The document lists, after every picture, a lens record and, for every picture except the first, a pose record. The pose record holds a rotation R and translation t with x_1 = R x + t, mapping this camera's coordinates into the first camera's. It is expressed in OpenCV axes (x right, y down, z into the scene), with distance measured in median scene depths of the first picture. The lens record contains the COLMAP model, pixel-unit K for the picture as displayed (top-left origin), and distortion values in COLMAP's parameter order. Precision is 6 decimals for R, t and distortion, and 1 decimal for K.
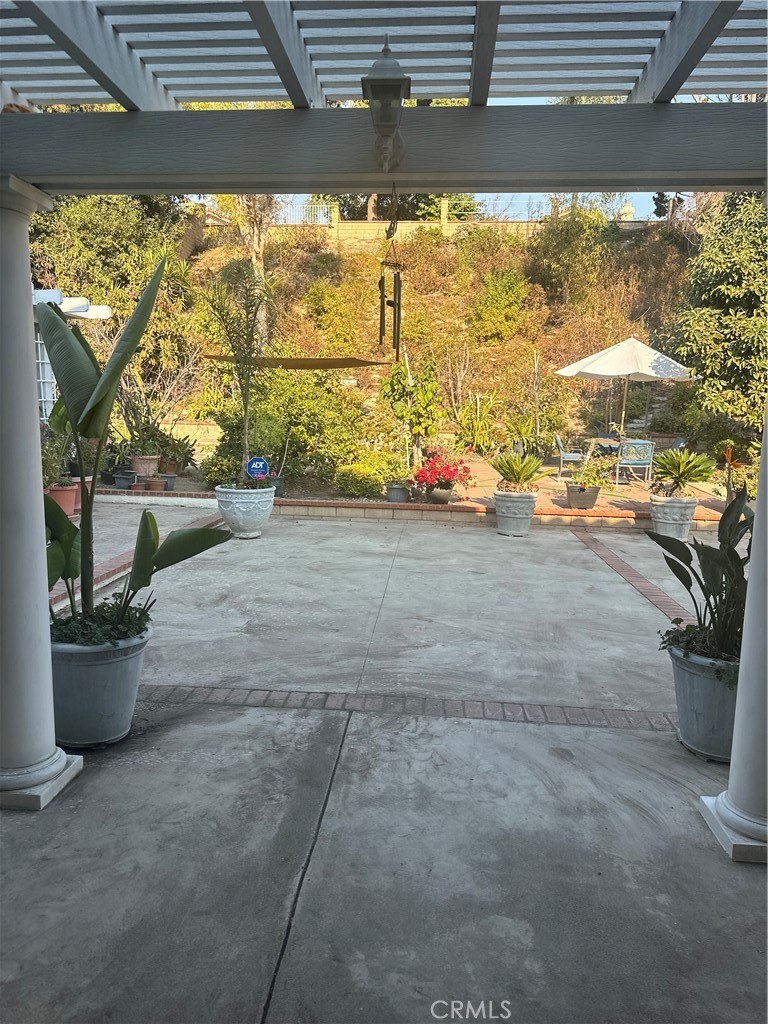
lens RADIAL K [[675.1, 0, 388.7], [0, 675.1, 514.2], [0, 0, 1]] dist [0.138487, -0.197551]
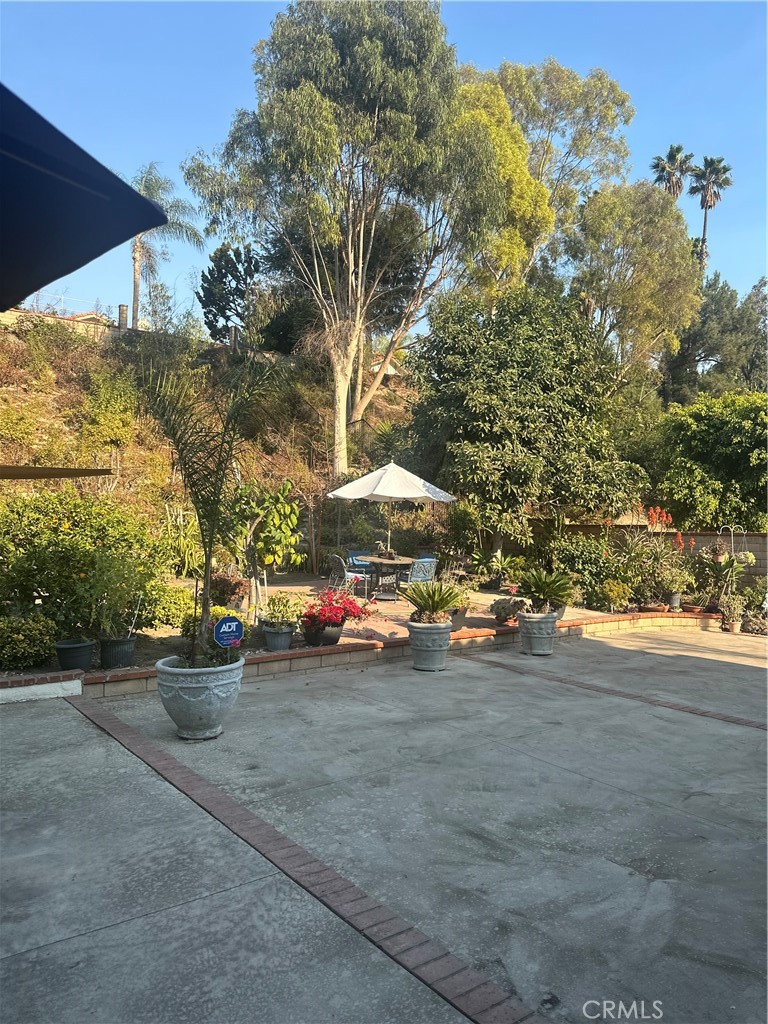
lens RADIAL K [[675.1, 0, 388.7], [0, 675.1, 514.2], [0, 0, 1]] dist [0.138487, -0.197551]
pose [[0.761953, -0.005639, 0.647608, -0.492984], [0.102869, 0.988321, -0.112426, -0.085596], [-0.639410, 0.152282, 0.753635, 0.308157]]
